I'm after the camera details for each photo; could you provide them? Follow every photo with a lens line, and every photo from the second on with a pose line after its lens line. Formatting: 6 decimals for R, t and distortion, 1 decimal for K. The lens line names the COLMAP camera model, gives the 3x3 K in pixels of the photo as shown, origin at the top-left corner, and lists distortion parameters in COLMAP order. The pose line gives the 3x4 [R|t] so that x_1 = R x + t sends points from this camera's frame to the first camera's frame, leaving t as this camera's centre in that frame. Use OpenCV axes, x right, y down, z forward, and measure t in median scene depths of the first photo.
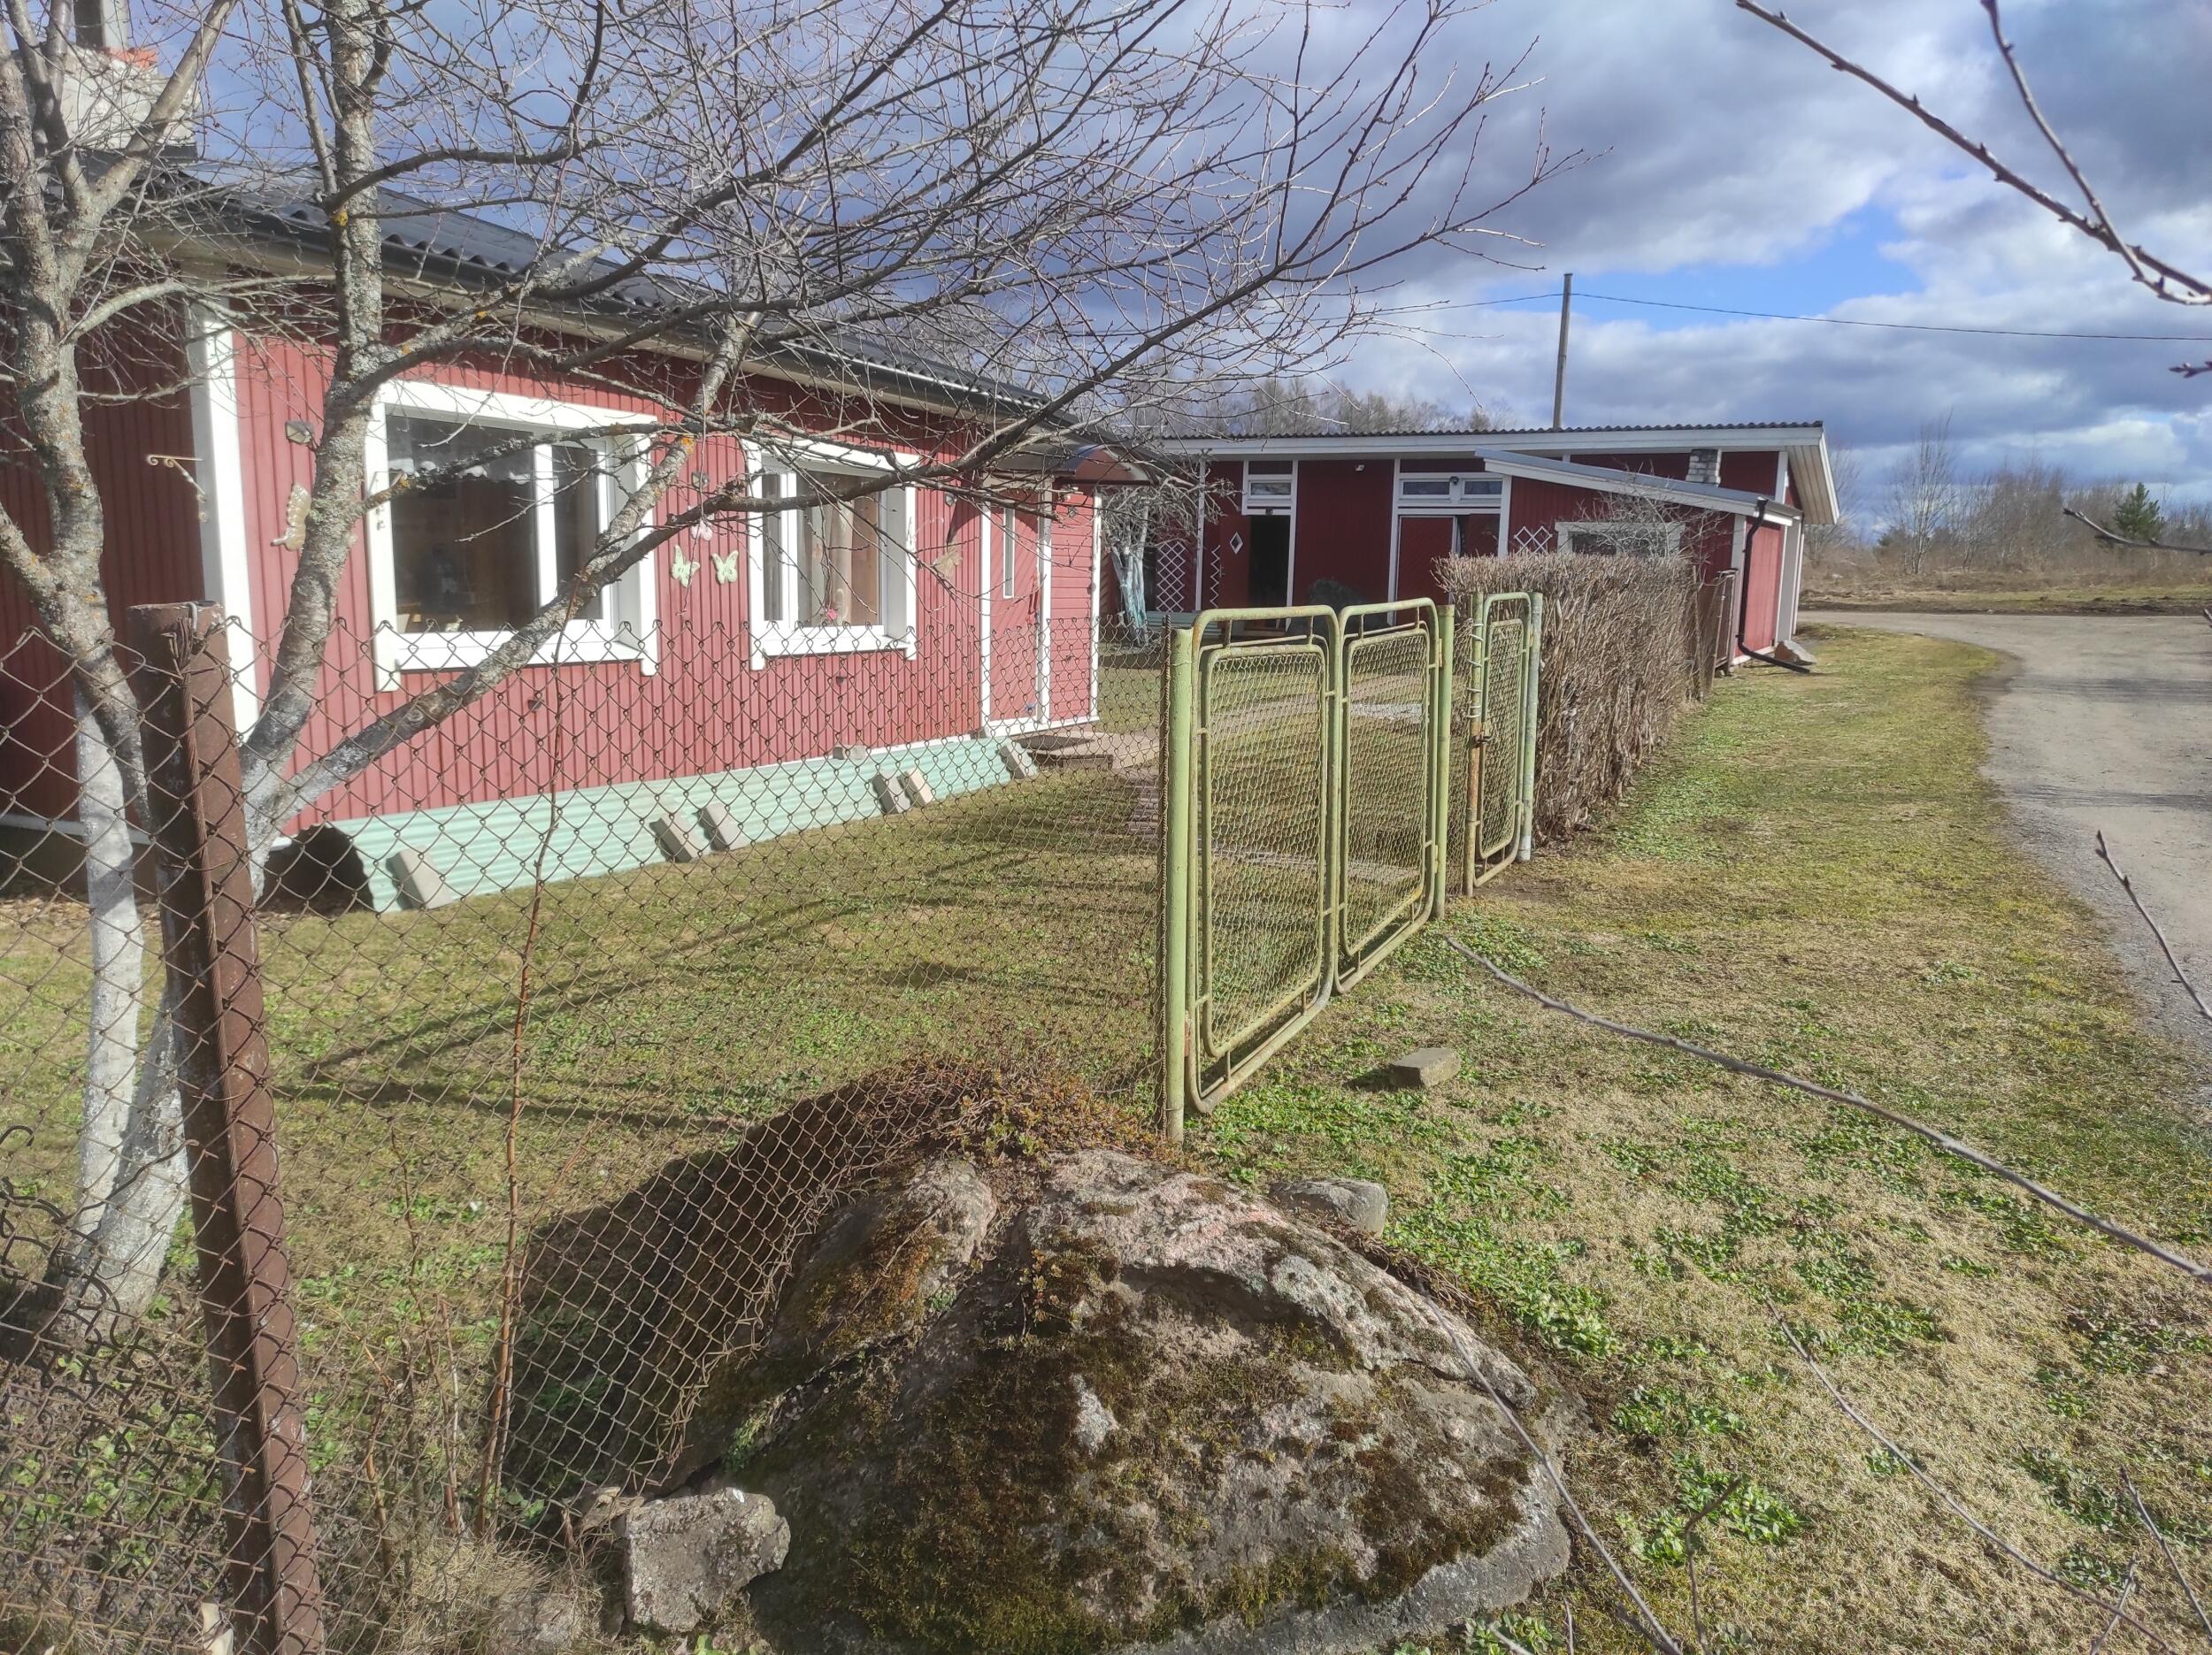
lens RADIAL K [[1607.7, 0, 1106.0], [0, 1607.7, 827.5], [0, 0, 1]] dist [0.062010, -0.063934]
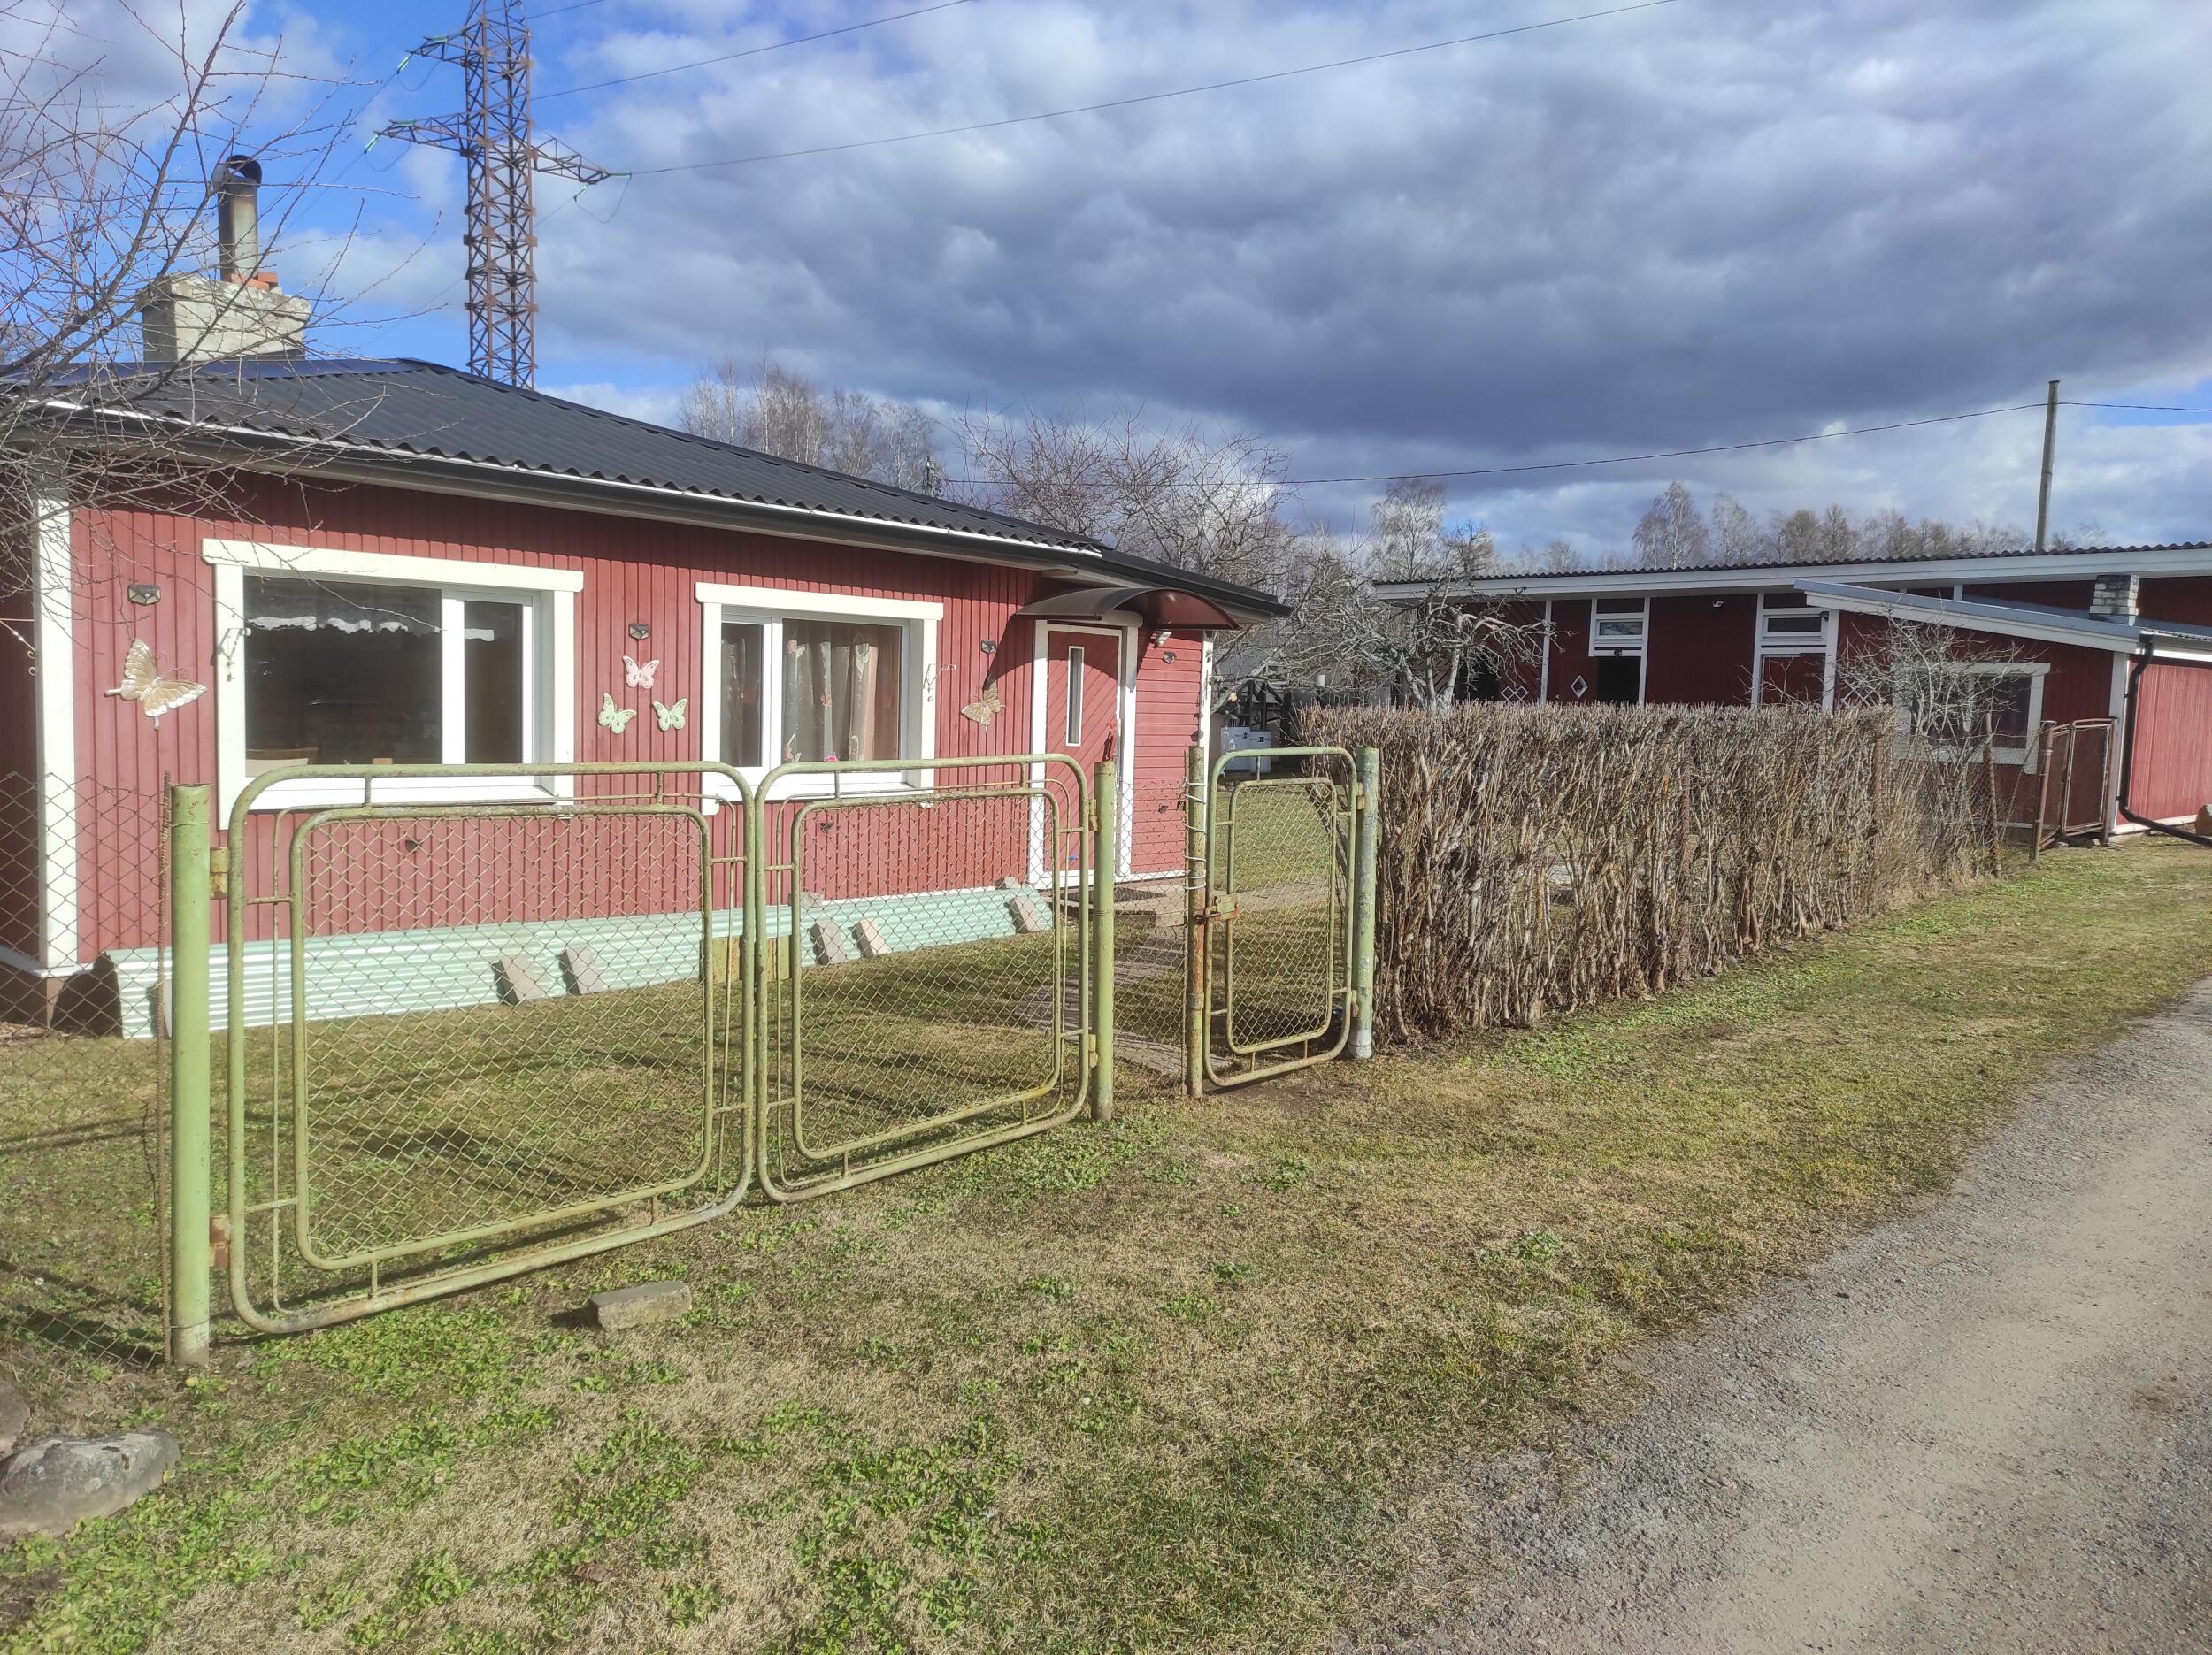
lens RADIAL K [[1607.7, 0, 1106.0], [0, 1607.7, 827.5], [0, 0, 1]] dist [0.062010, -0.063934]
pose [[0.949127, 0.024267, -0.313956, 0.163744], [-0.051658, 0.995518, -0.079221, -0.011475], [0.310627, 0.091409, 0.946127, 0.061678]]
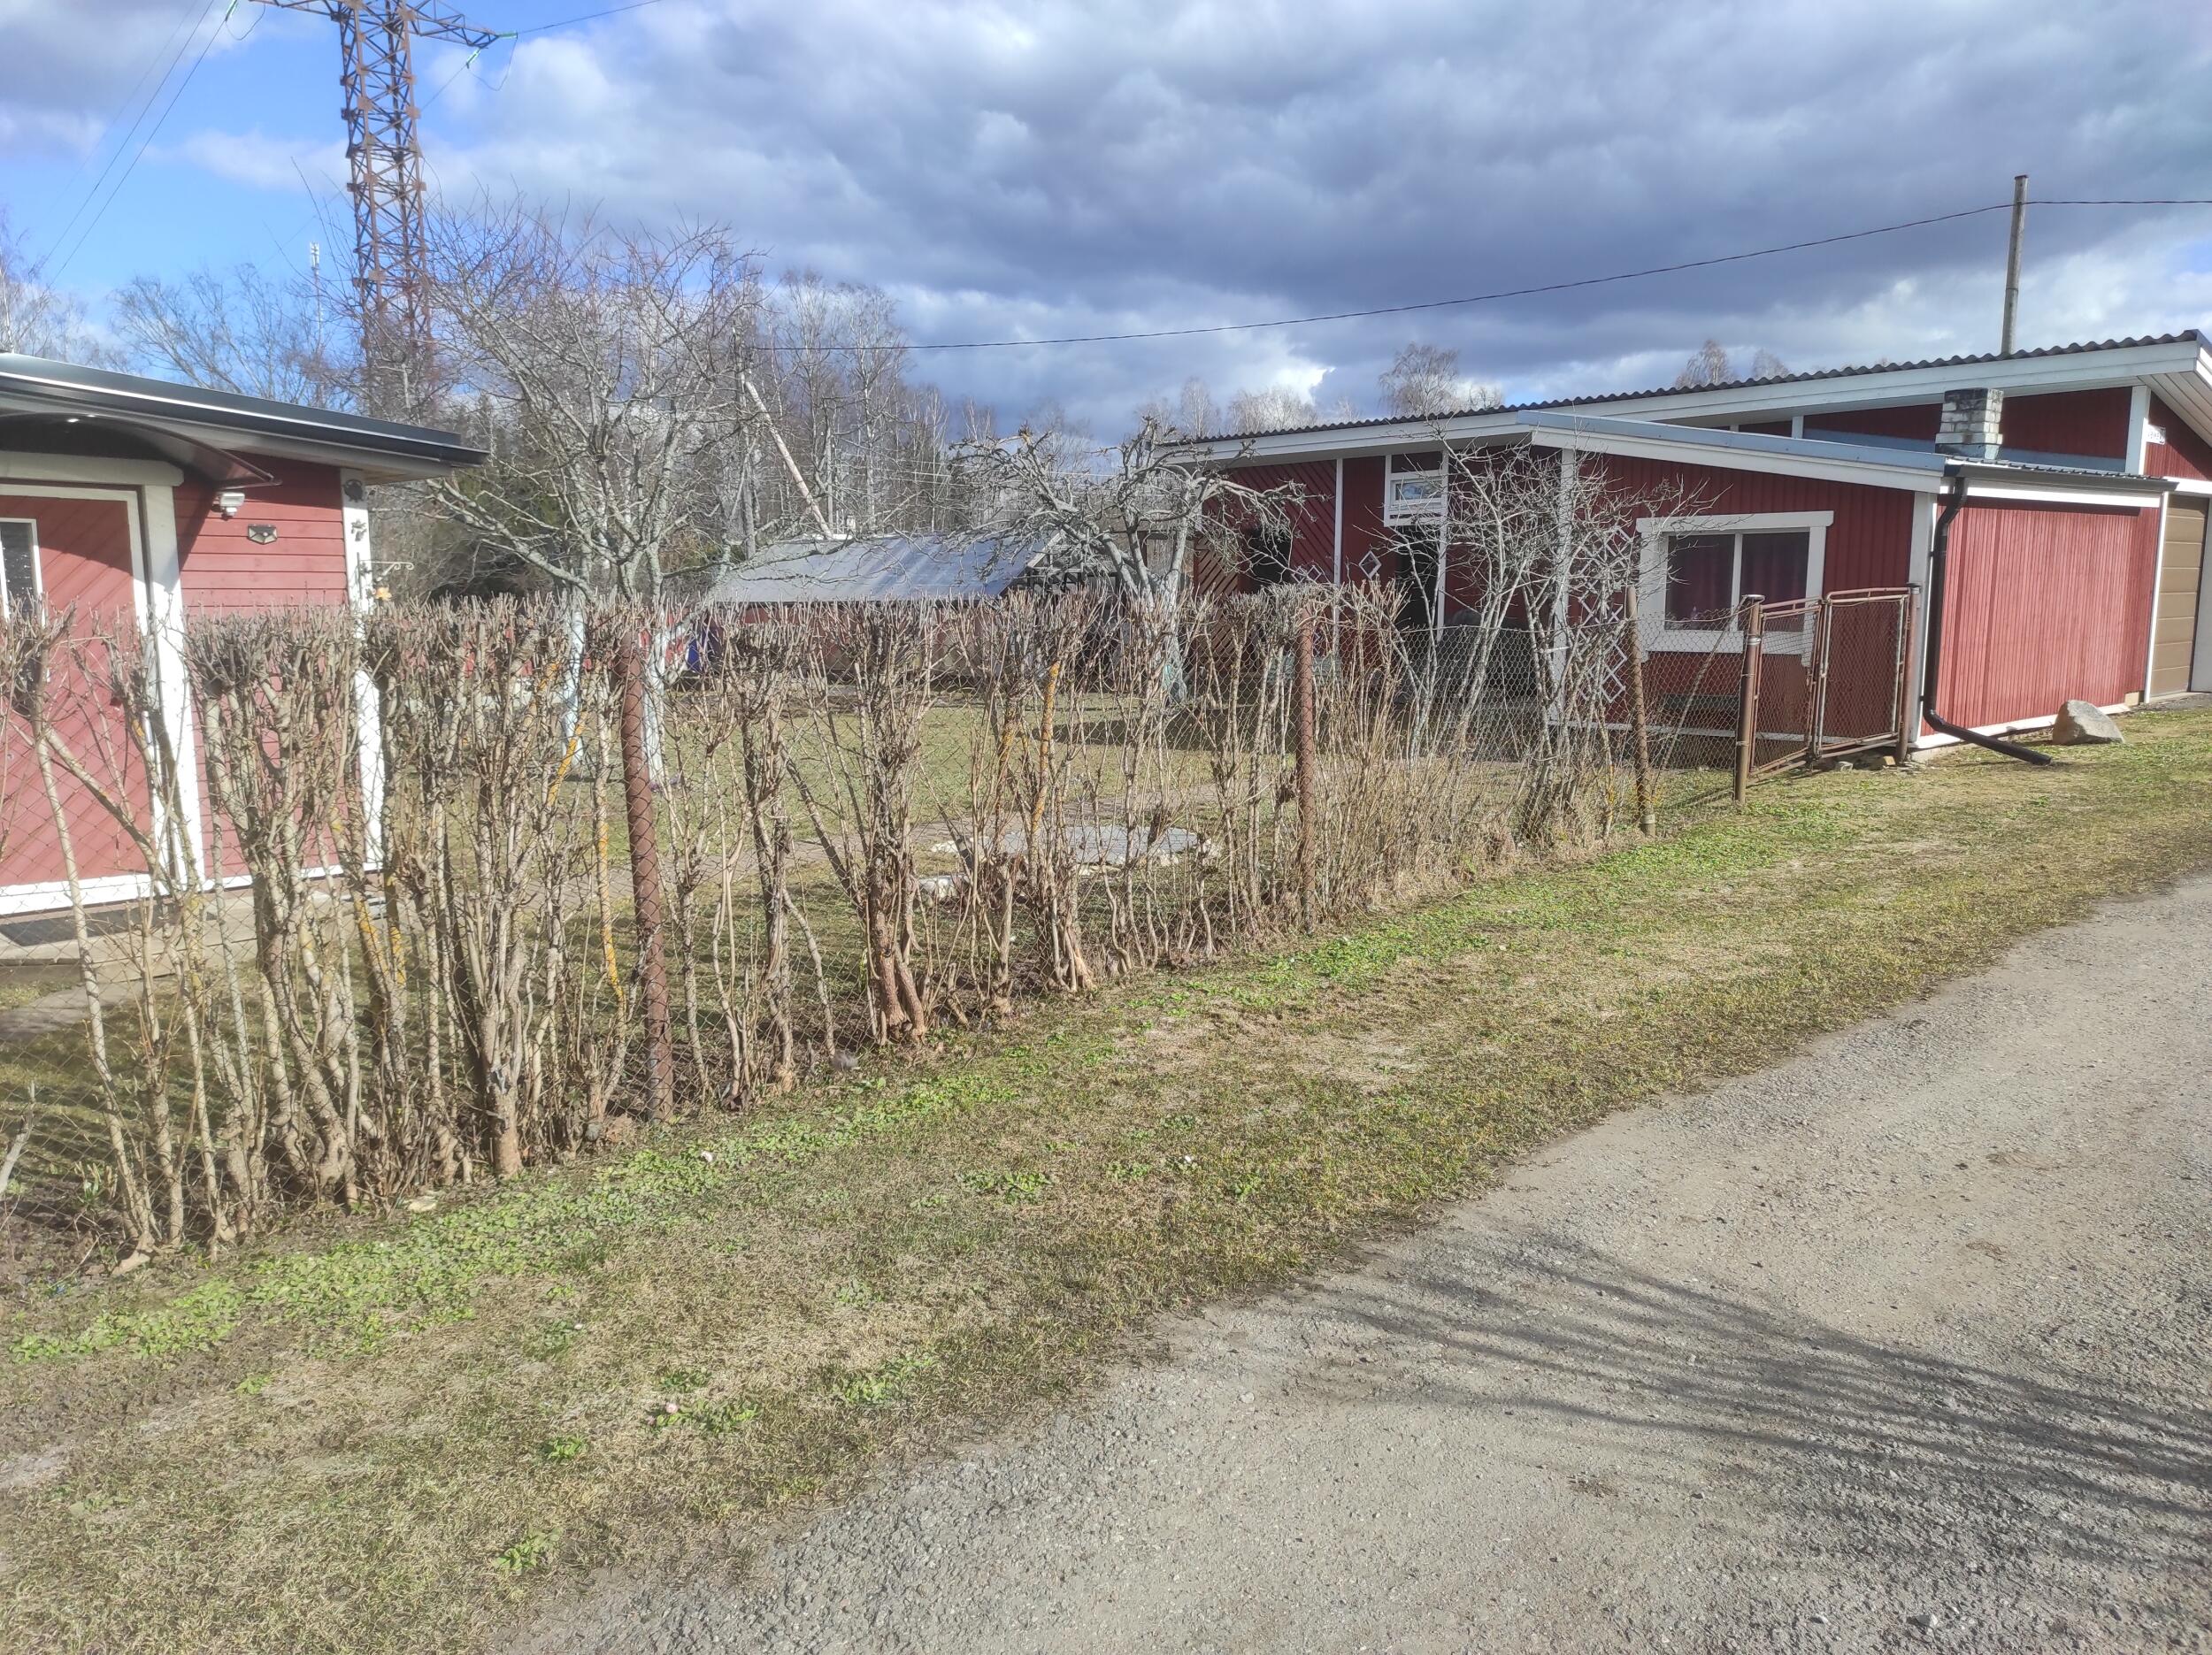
lens RADIAL K [[1624.0, 0, 1098.3], [0, 1624.0, 765.7], [0, 0, 1]] dist [0.069594, -0.065360]
pose [[0.937787, 0.008412, -0.347109, 0.319752], [-0.027817, 0.998313, -0.050962, -0.055968], [0.346095, 0.057447, 0.936439, 0.348366]]
